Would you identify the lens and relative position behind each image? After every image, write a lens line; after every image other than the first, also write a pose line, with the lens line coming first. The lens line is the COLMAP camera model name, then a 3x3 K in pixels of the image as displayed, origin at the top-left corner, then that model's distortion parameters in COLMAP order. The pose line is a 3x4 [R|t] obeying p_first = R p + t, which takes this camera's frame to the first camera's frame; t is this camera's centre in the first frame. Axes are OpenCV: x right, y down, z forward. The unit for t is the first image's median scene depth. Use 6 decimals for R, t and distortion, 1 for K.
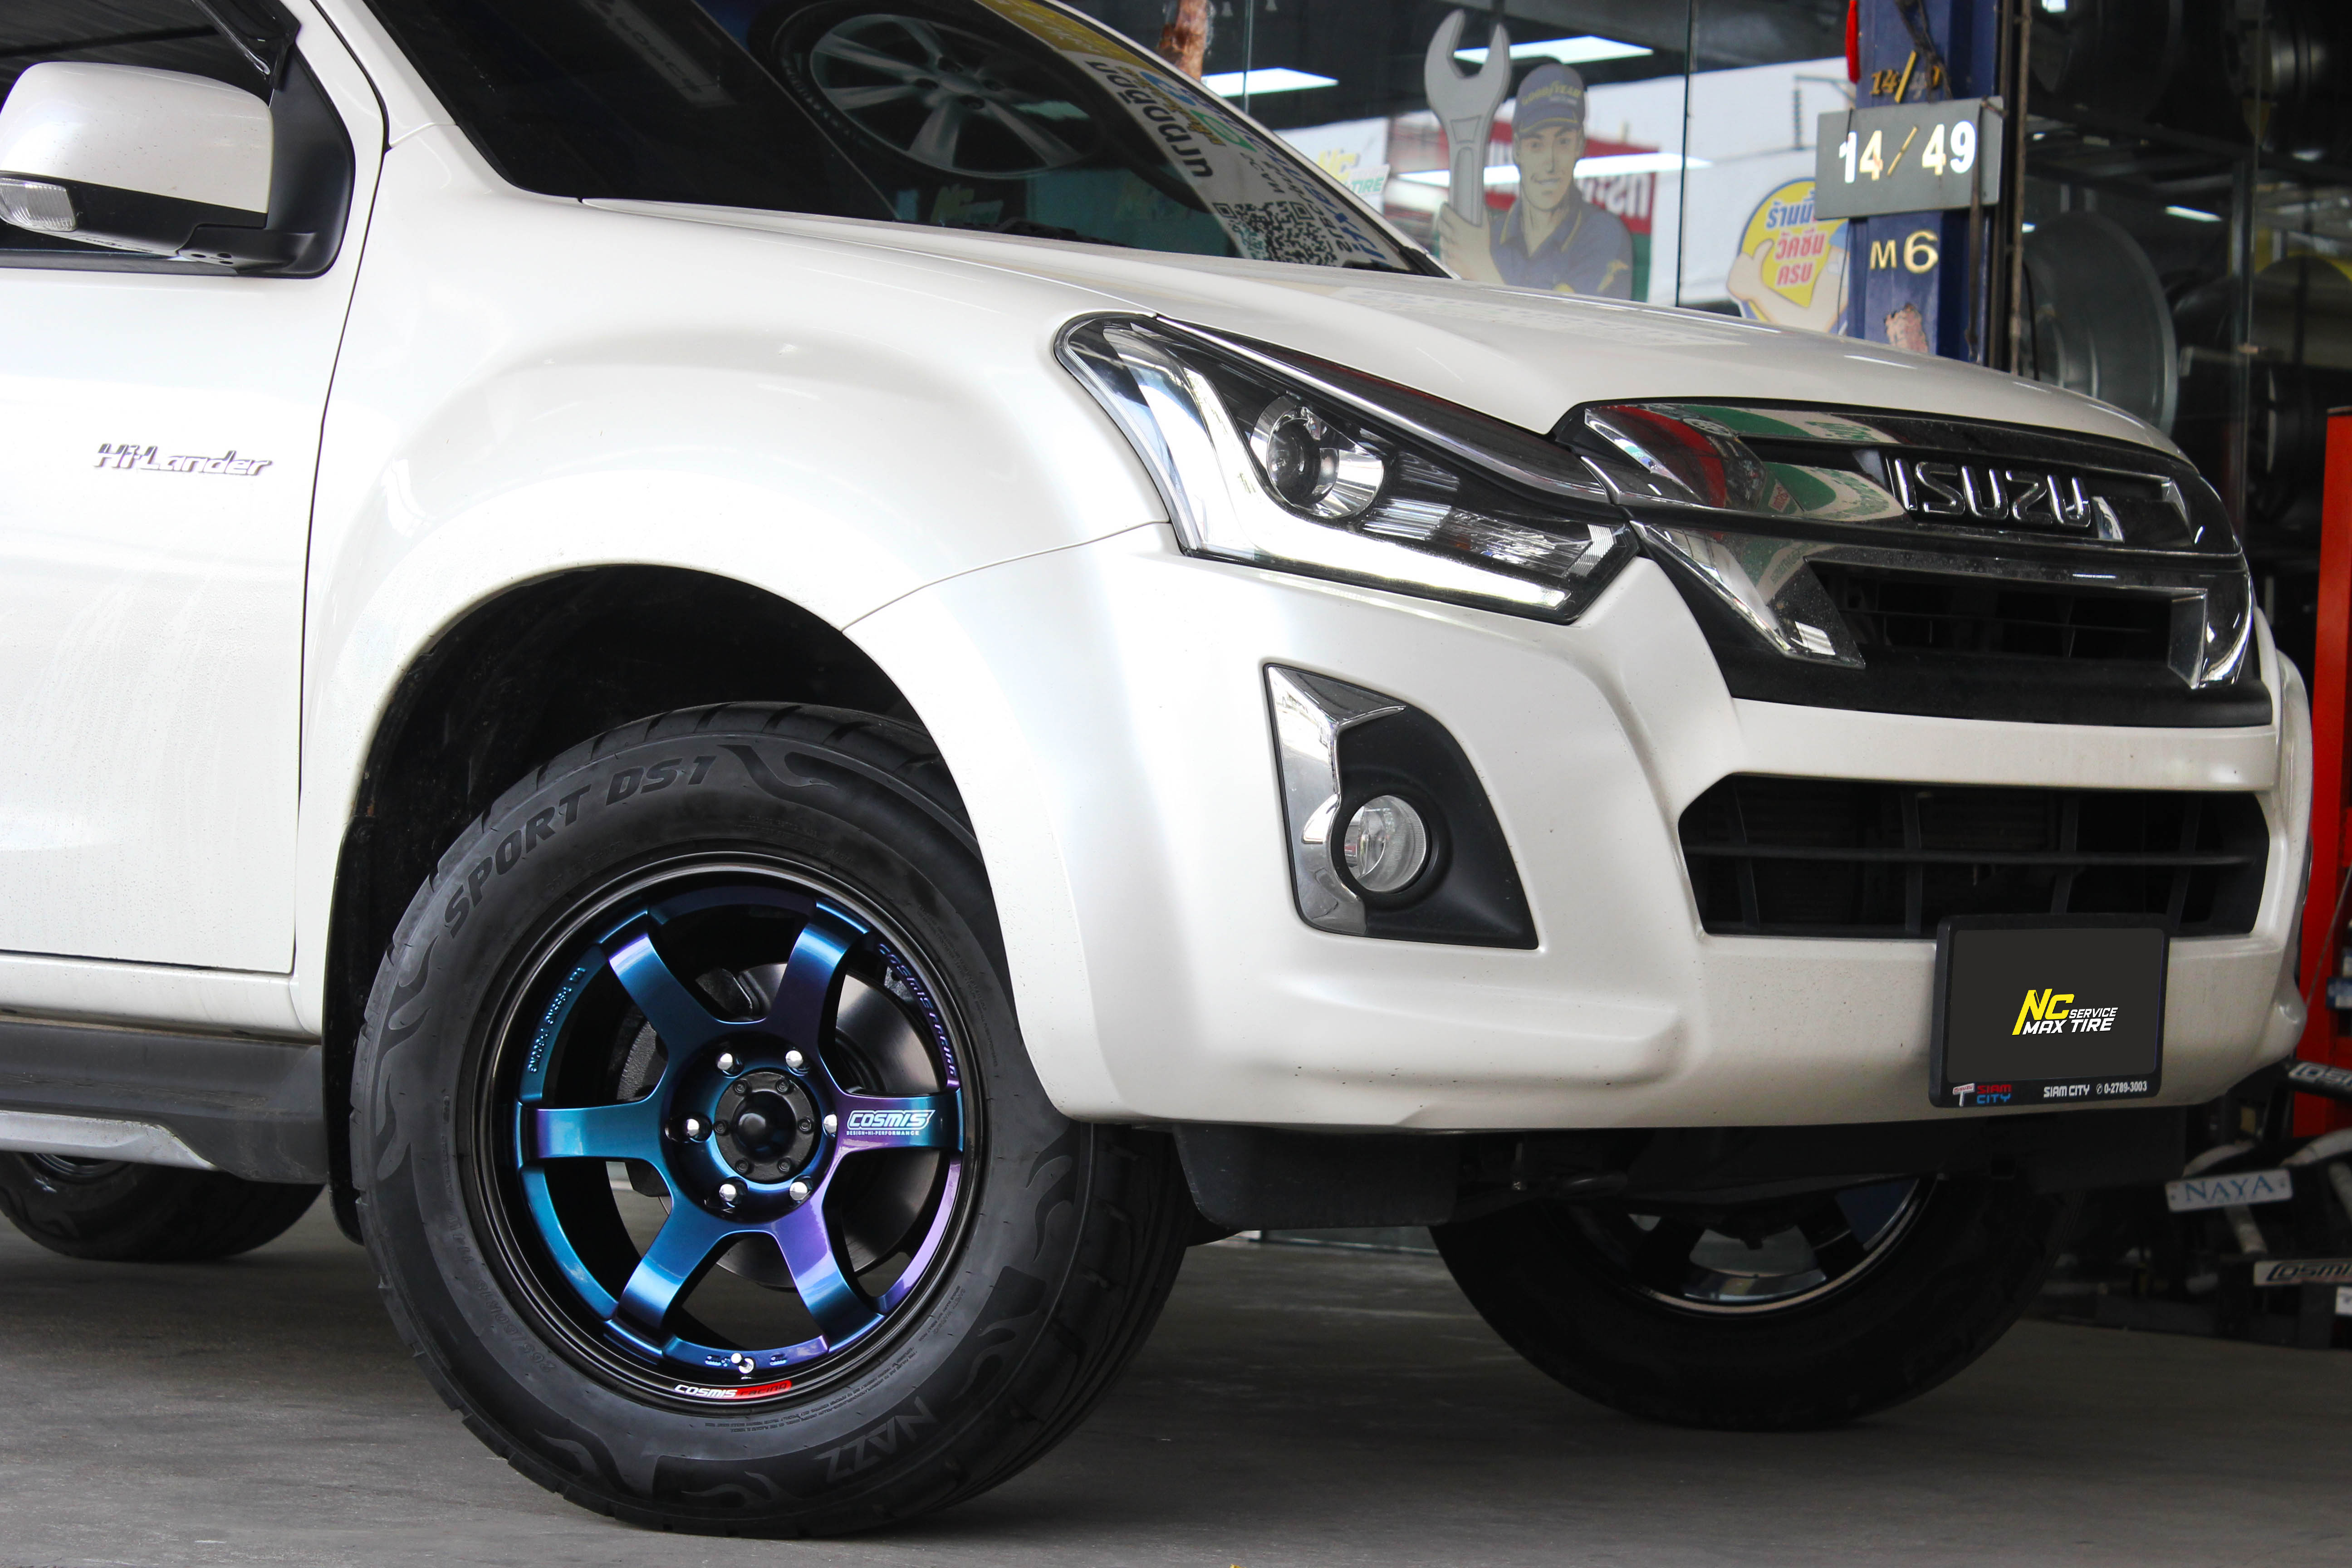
lens RADIAL K [[5834.8, 0, 1260.4], [0, 5834.8, 825.0], [0, 0, 1]] dist [0.070971, 0.000000]
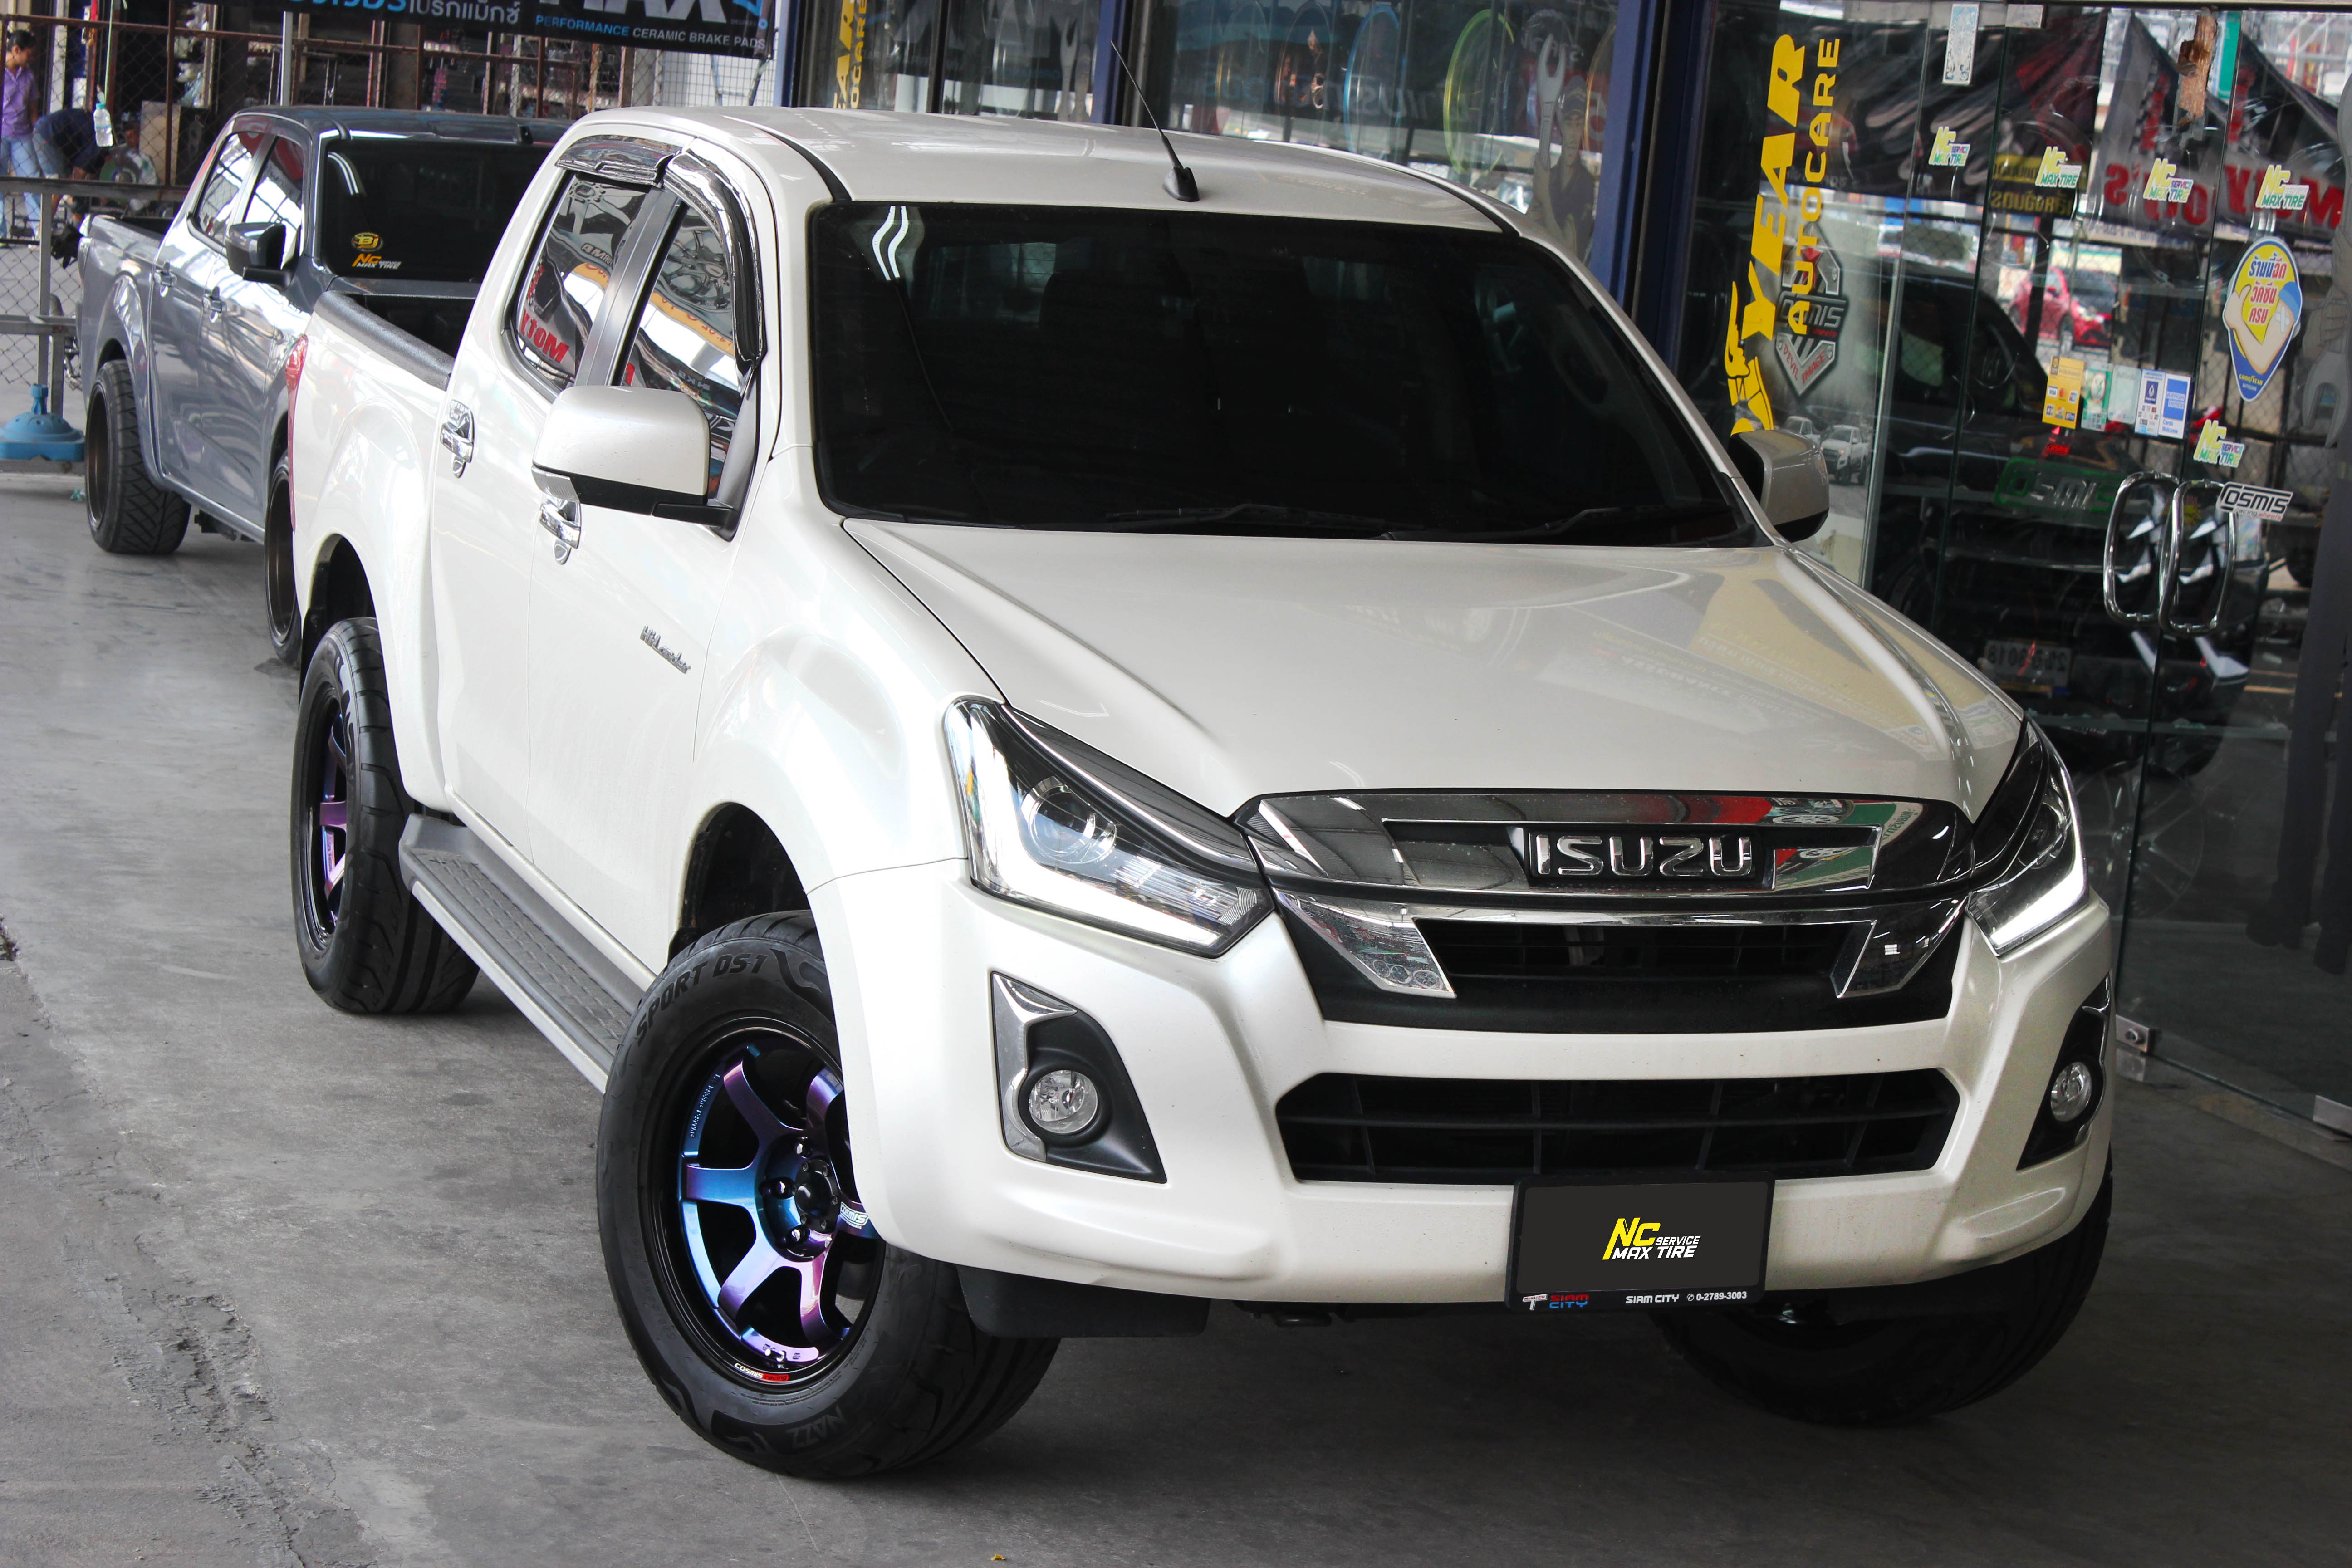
lens RADIAL K [[5220.6, 0, 1158.5], [0, 5220.6, 722.5], [0, 0, 1]] dist [0.082537, 0.000000]
pose [[0.880495, 0.099744, -0.463443, 0.600952], [-0.044968, 0.990779, 0.127805, -0.243527], [0.471917, -0.091692, 0.876862, -0.114631]]
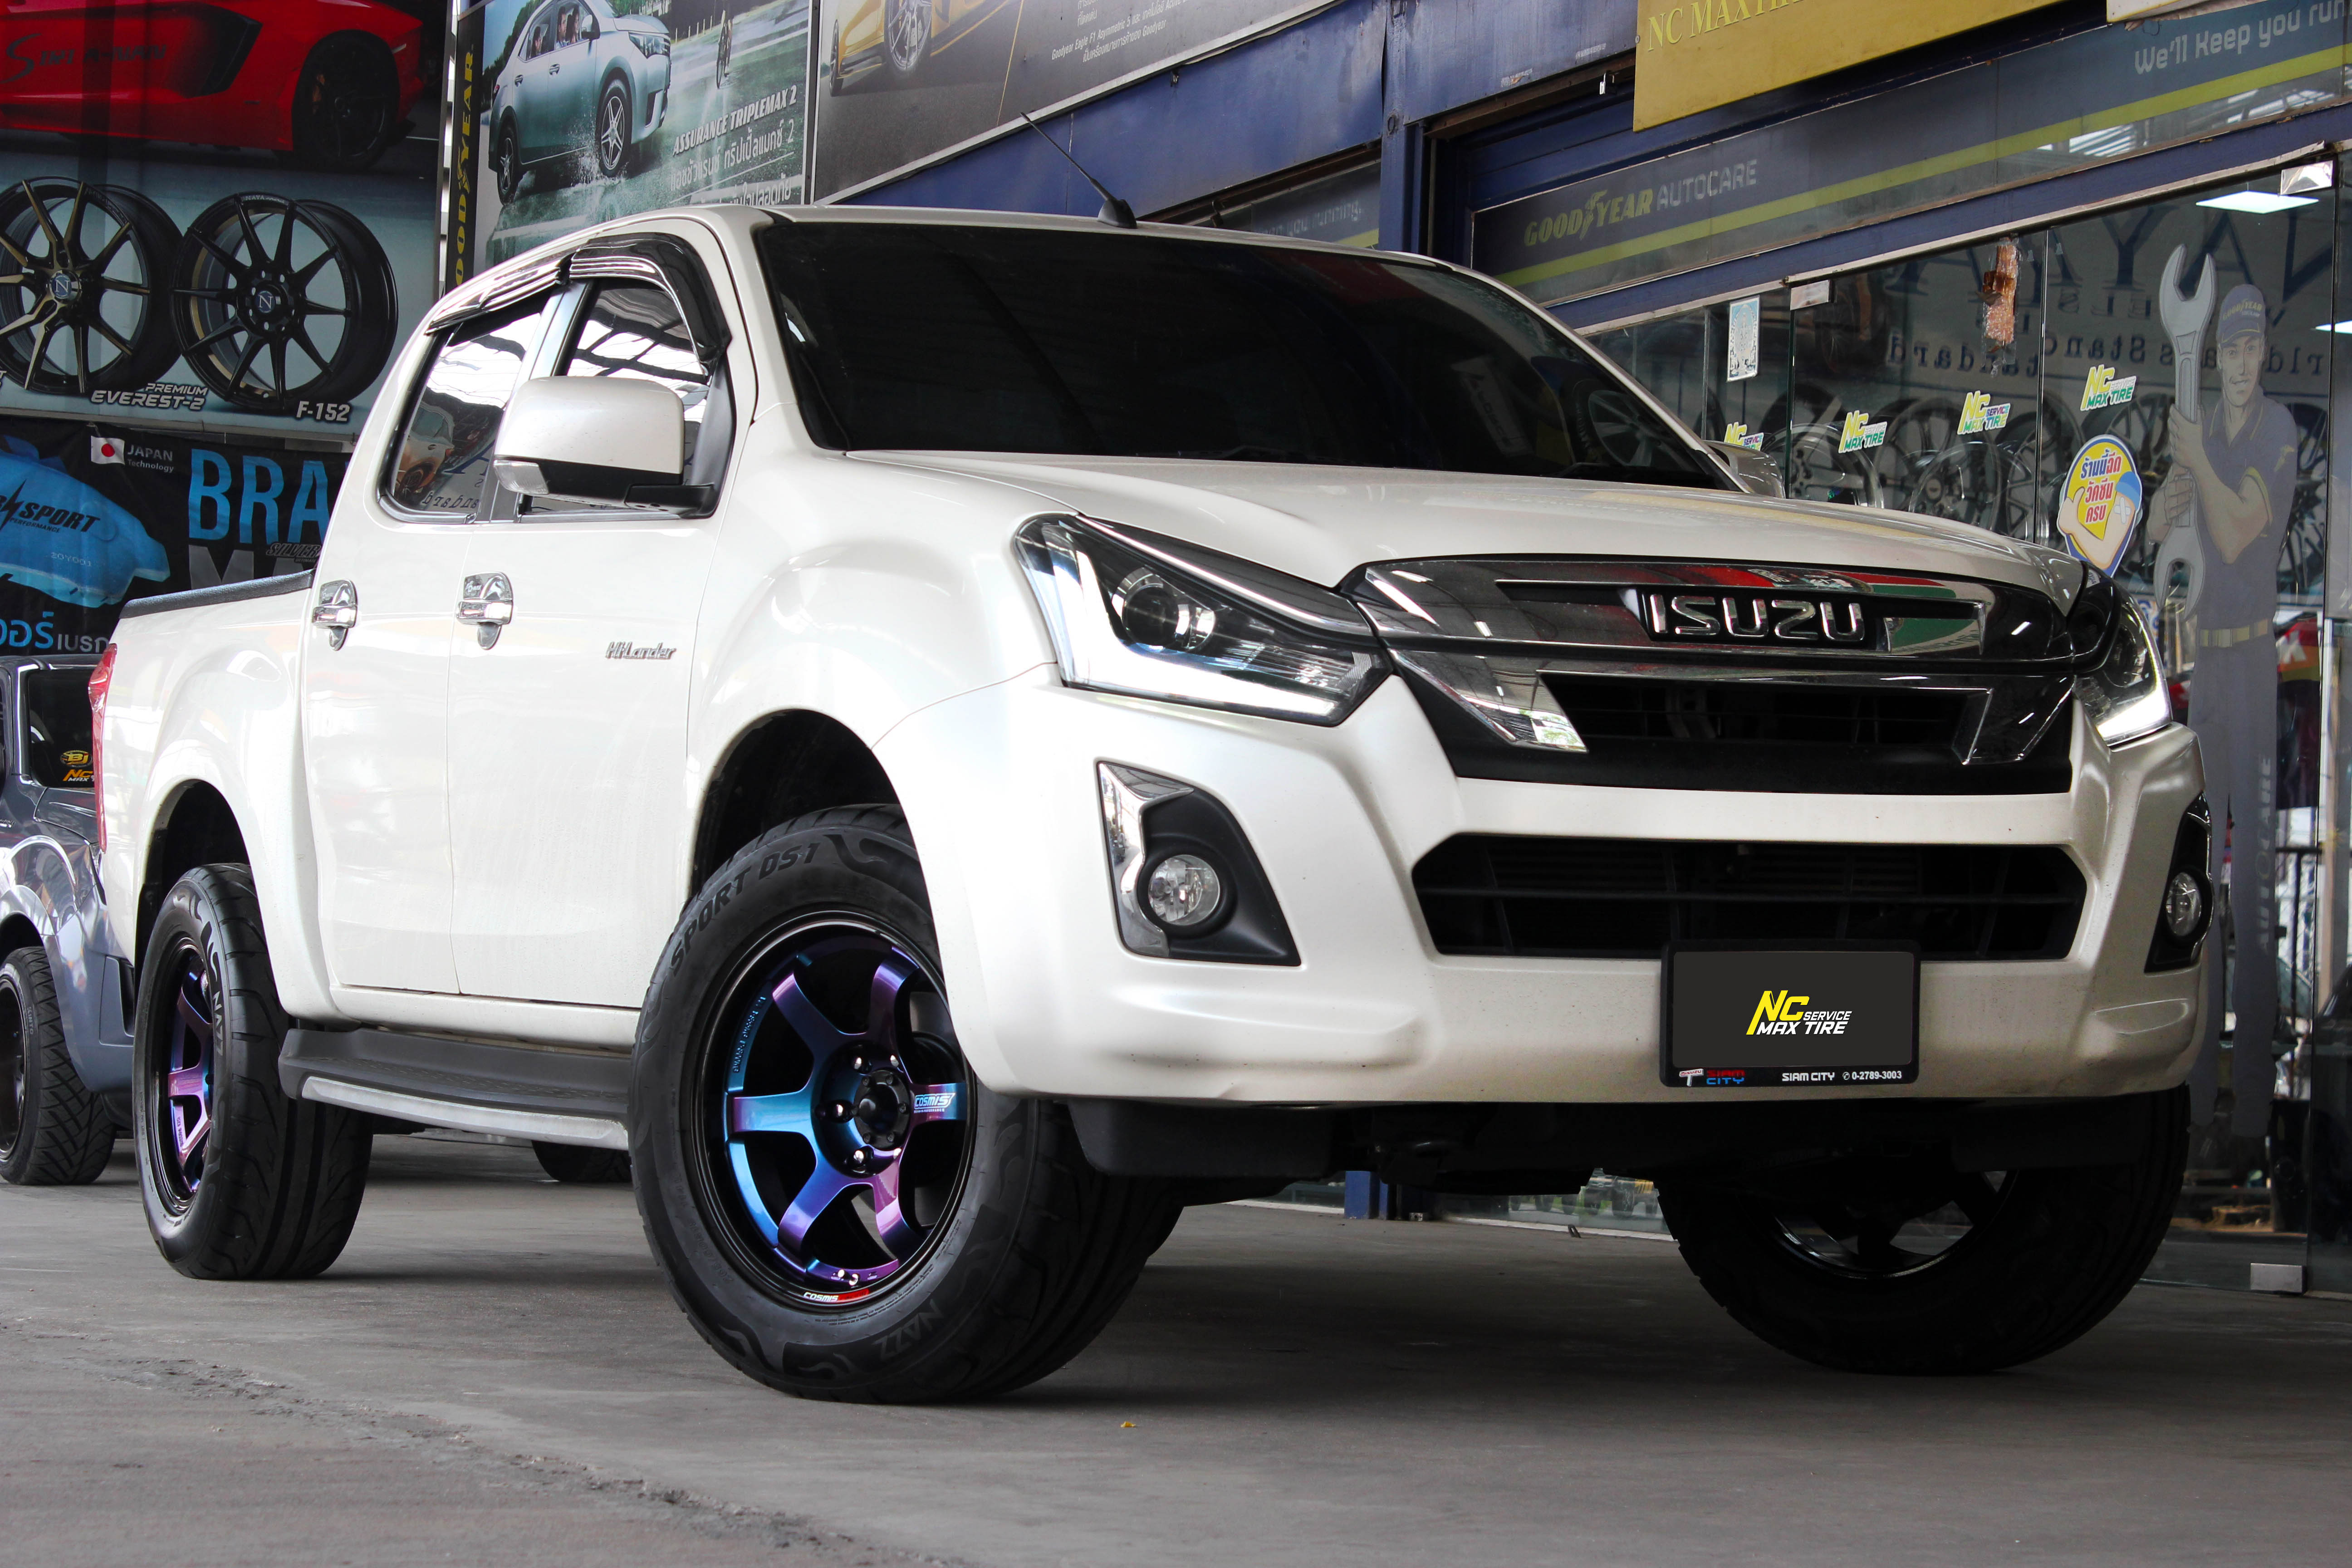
lens RADIAL K [[5220.6, 0, 1178.1], [0, 5220.6, 781.9], [0, 0, 1]] dist [0.082537, 0.000000]
pose [[0.924302, -0.029958, -0.380484, 0.460550], [0.013510, 0.998858, -0.045825, 0.032033], [0.381422, 0.037216, 0.923651, -0.126667]]
